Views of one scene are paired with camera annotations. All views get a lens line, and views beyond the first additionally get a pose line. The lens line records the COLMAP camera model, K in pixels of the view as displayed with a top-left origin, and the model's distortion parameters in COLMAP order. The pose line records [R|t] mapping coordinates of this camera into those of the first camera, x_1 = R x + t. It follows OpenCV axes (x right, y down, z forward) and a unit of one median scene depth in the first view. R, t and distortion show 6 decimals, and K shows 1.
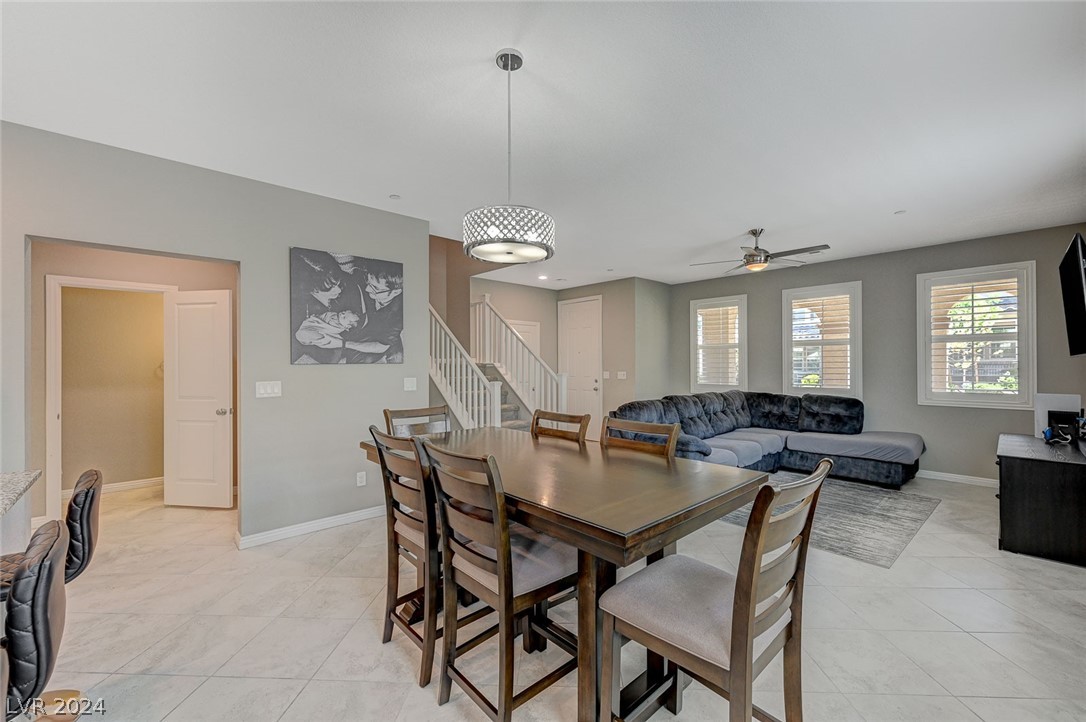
lens RADIAL K [[435.1, 0, 545.5], [0, 435.1, 365.4], [0, 0, 1]] dist [0.000477, -0.000005]
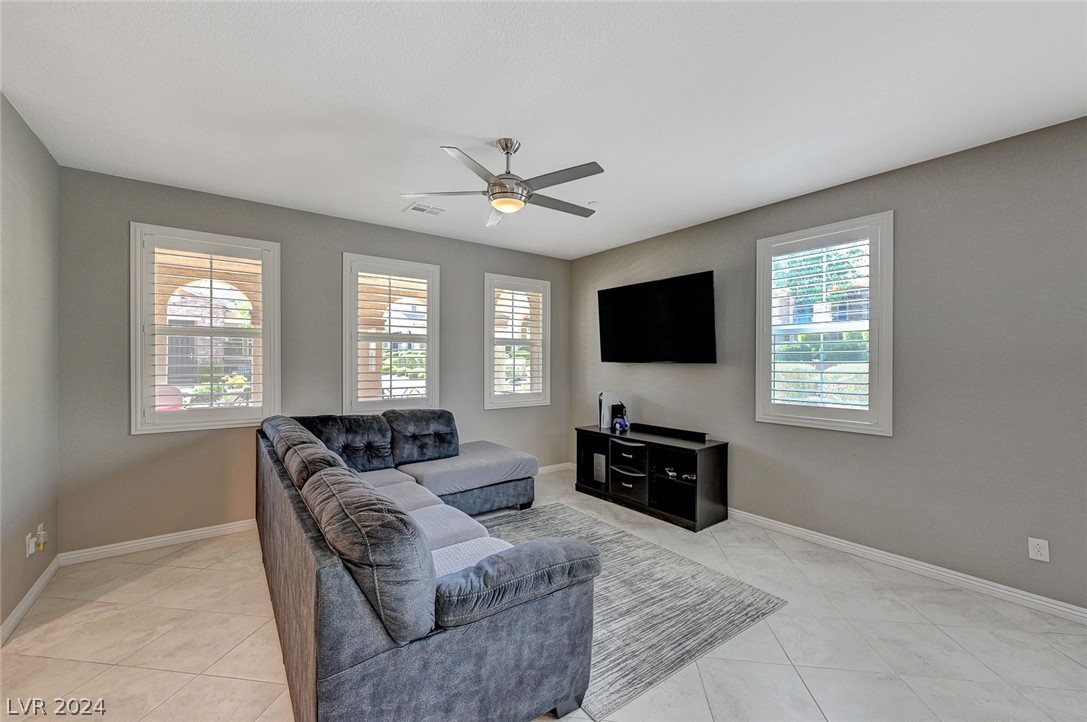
lens RADIAL K [[438.7, 0, 545.3], [0, 438.7, 360.3], [0, 0, 1]] dist [0.000101, -0.000216]
pose [[0.097646, 0.002775, 0.995217, -0.080722], [-0.001219, 0.999996, -0.002669, -0.013532], [-0.995220, -0.000952, 0.097649, 0.731690]]
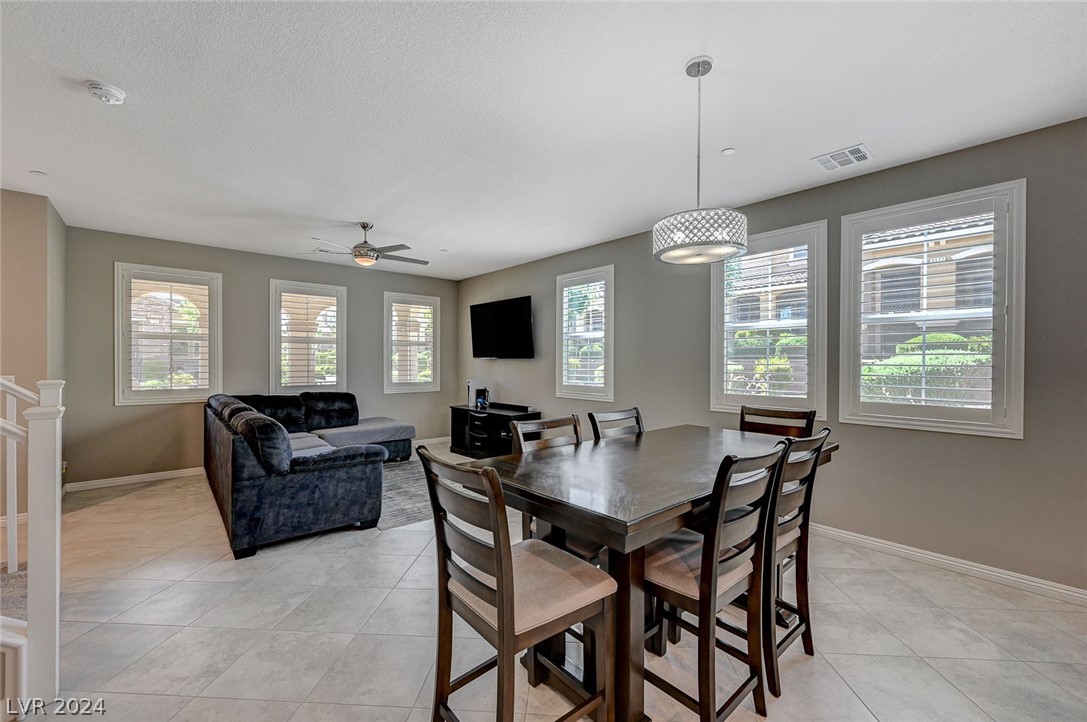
lens RADIAL K [[442.2, 0, 544.9], [0, 442.2, 360.9], [0, 0, 1]] dist [0.000839, -0.000093]
pose [[0.021133, 0.001736, 0.999775, -0.404511], [-0.001387, 0.999998, -0.001707, -0.003505], [-0.999776, -0.001351, 0.021136, 0.474390]]
